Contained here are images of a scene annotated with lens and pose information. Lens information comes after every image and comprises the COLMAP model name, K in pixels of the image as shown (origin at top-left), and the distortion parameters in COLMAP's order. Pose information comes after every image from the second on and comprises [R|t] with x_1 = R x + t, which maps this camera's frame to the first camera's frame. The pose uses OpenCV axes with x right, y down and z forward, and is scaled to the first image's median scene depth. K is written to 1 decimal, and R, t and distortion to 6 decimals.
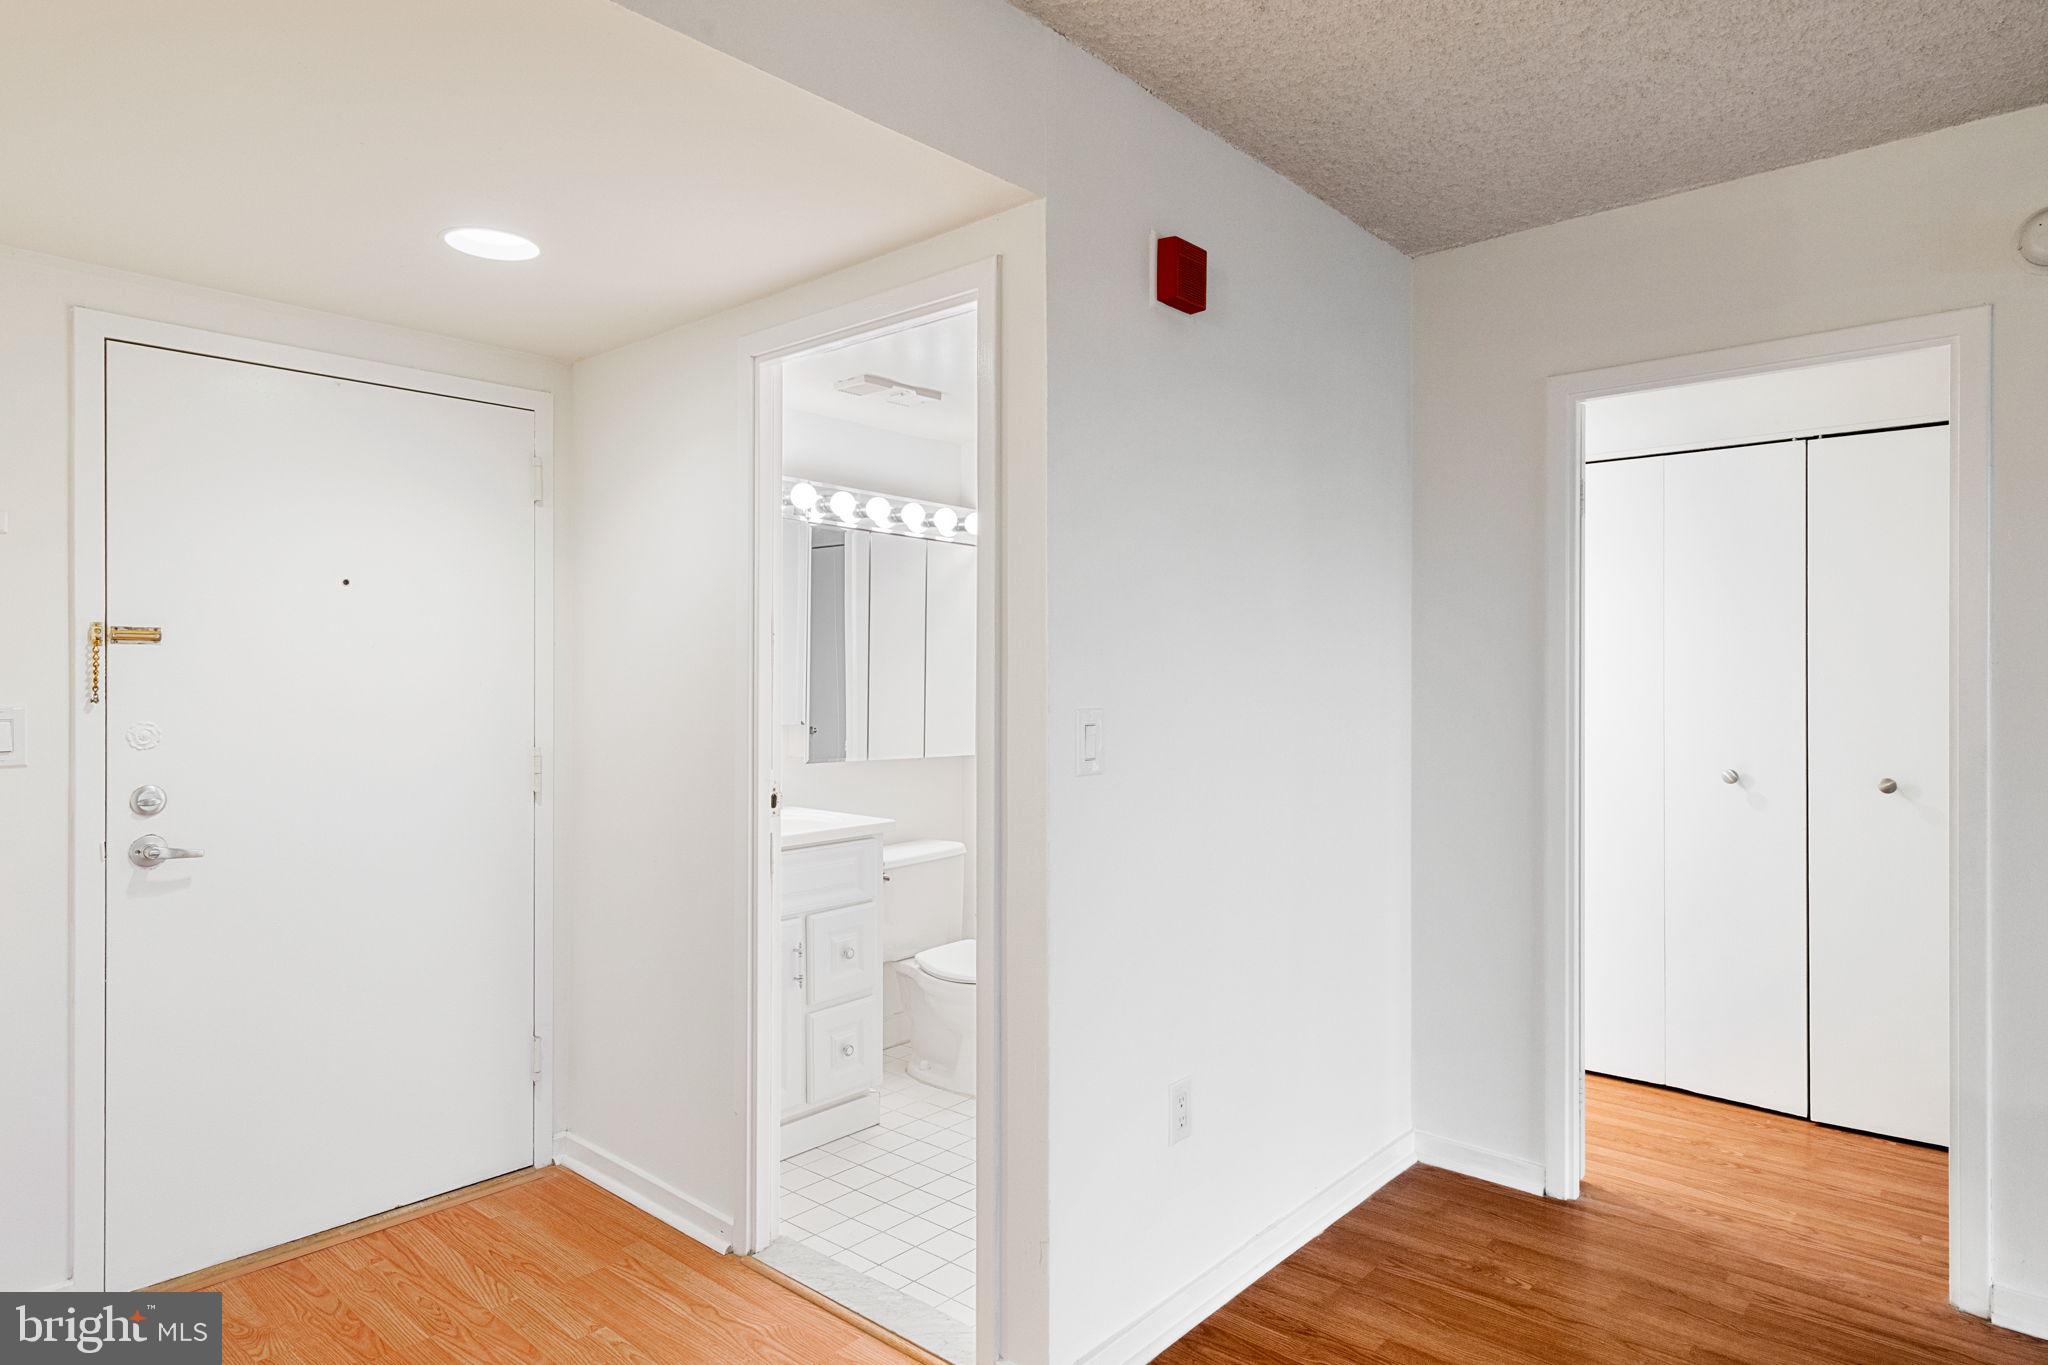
lens RADIAL K [[1186.2, 0, 1018.5], [0, 1186.2, 673.4], [0, 0, 1]] dist [0.005893, 0.001592]
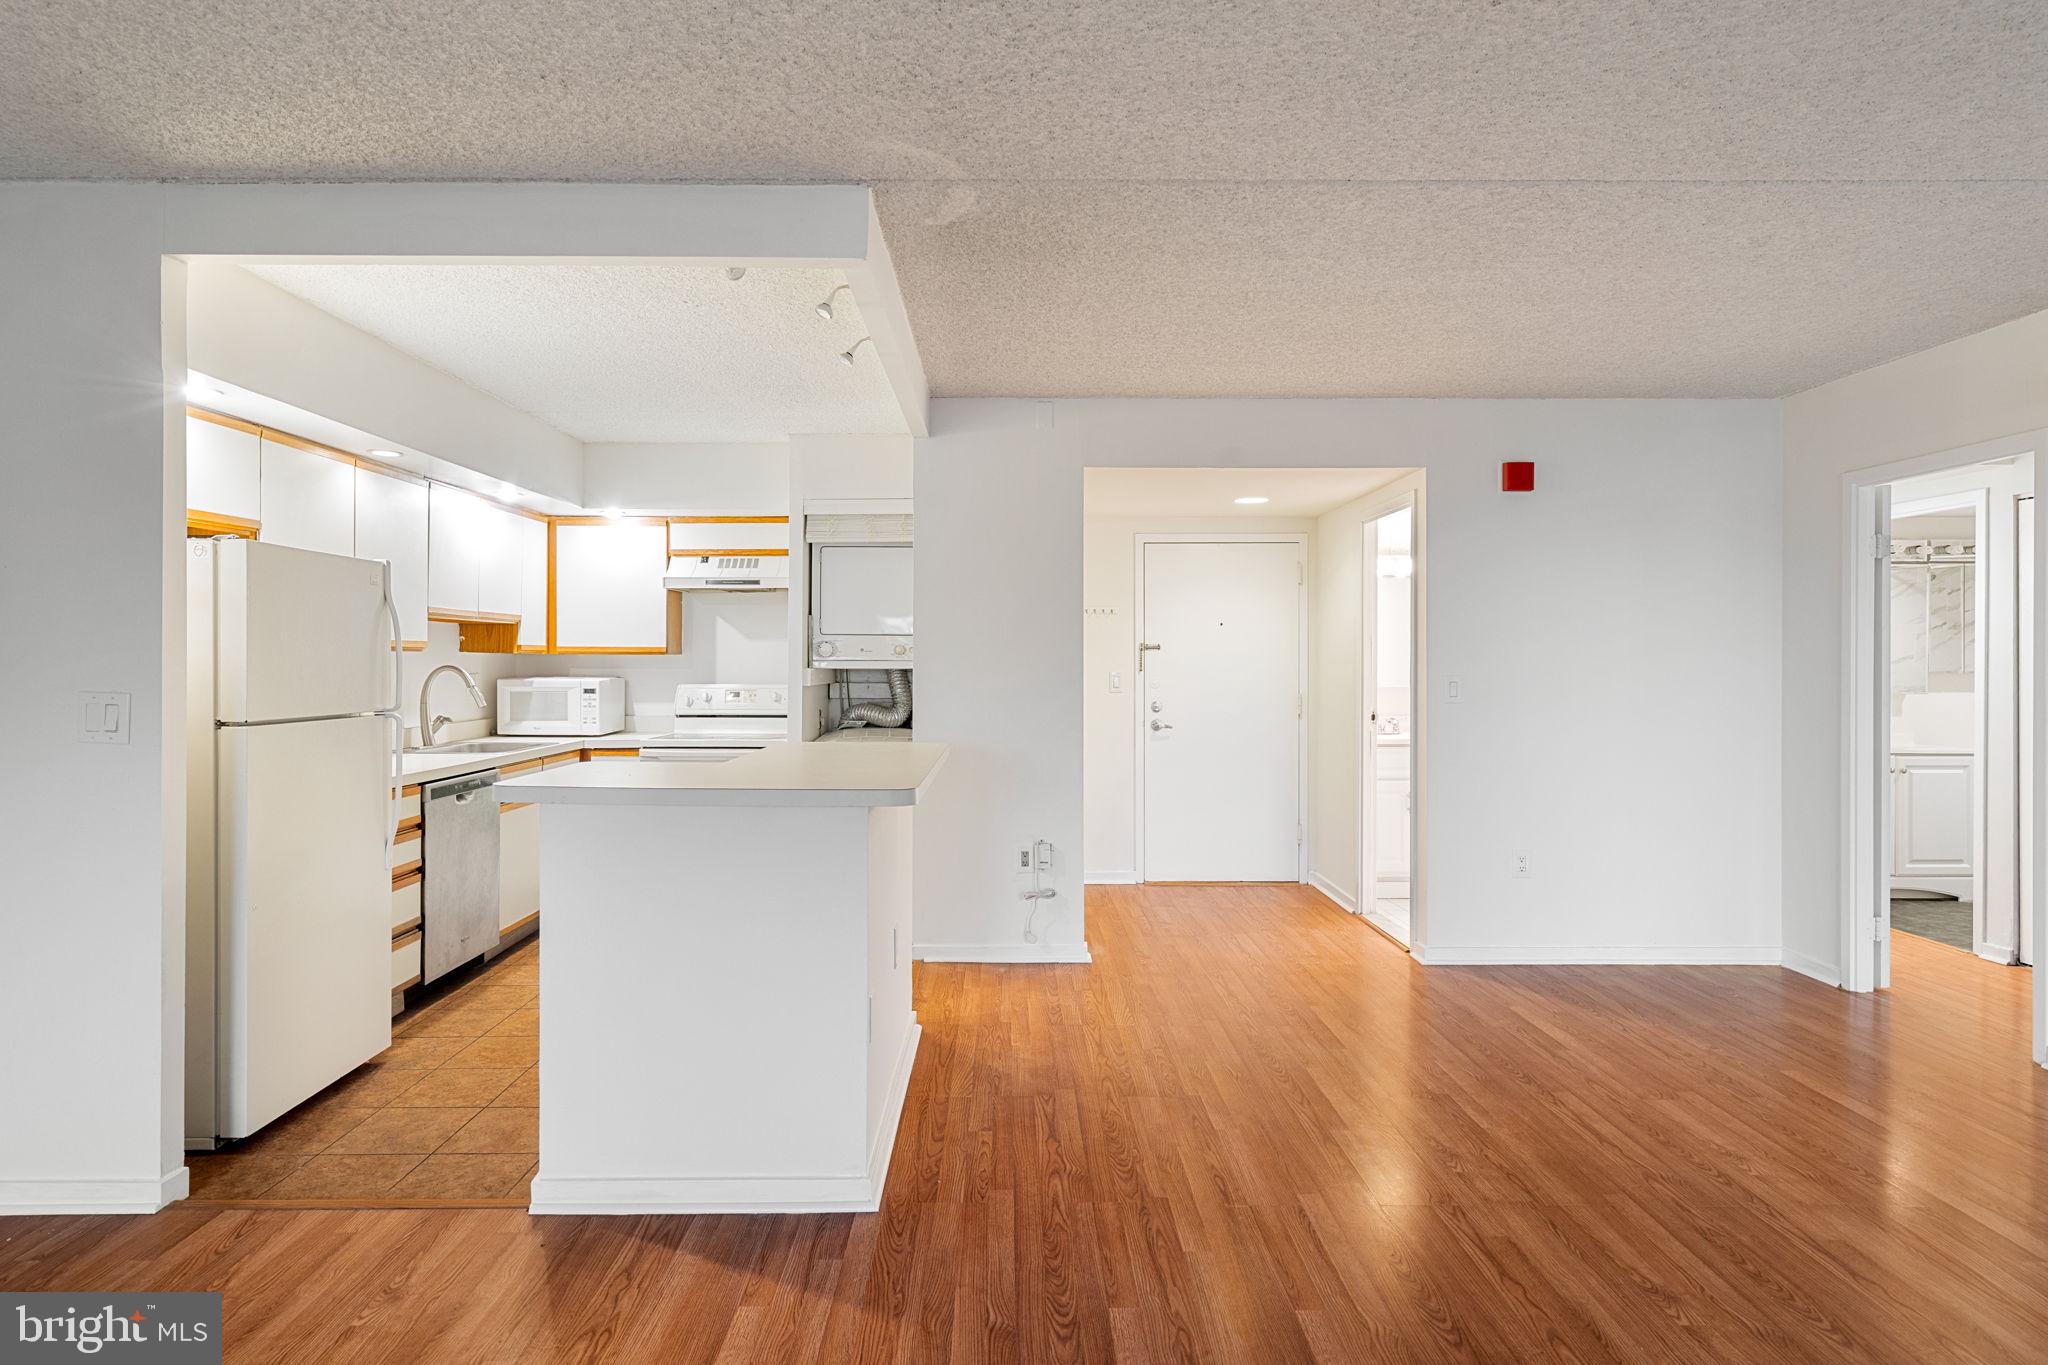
lens RADIAL K [[1077.5, 0, 1013.3], [0, 1077.5, 660.6], [0, 0, 1]] dist [-0.001598, 0.001928]
pose [[0.668371, -0.001566, -0.743827, 0.876903], [0.001819, 0.999998, -0.000471, 0.000068], [0.743826, -0.001038, 0.668373, -0.889789]]
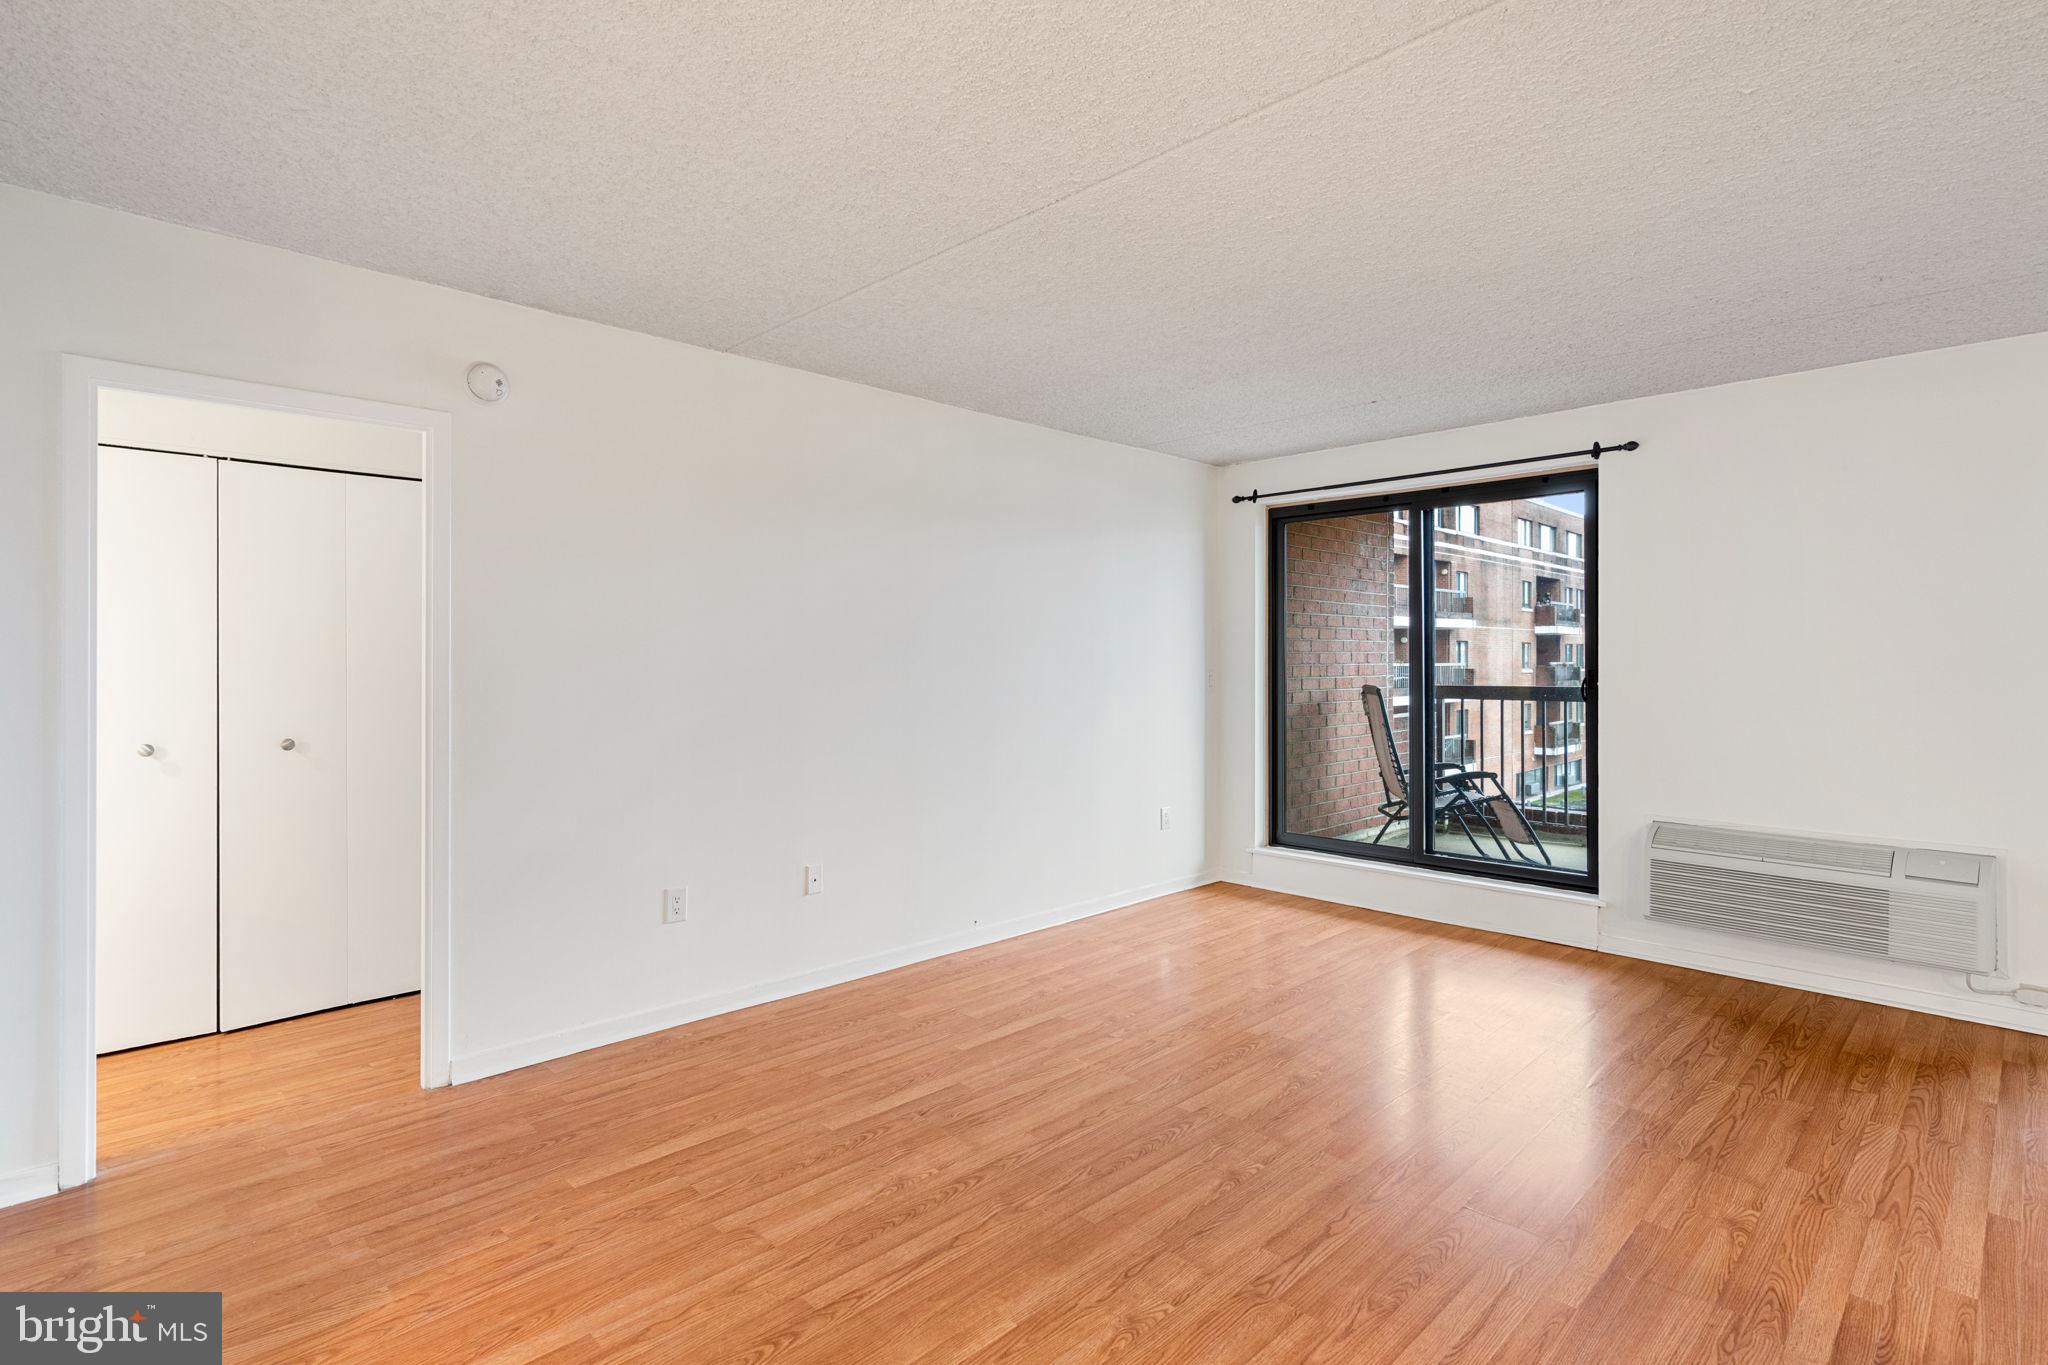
lens RADIAL K [[993.1, 0, 1026.7], [0, 993.1, 661.9], [0, 0, 1]] dist [-0.002718, 0.003894]
pose [[0.064977, -0.001695, 0.997885, -0.361465], [-0.003441, 0.999992, 0.001922, 0.000700], [-0.997881, -0.003558, 0.064971, 0.176689]]
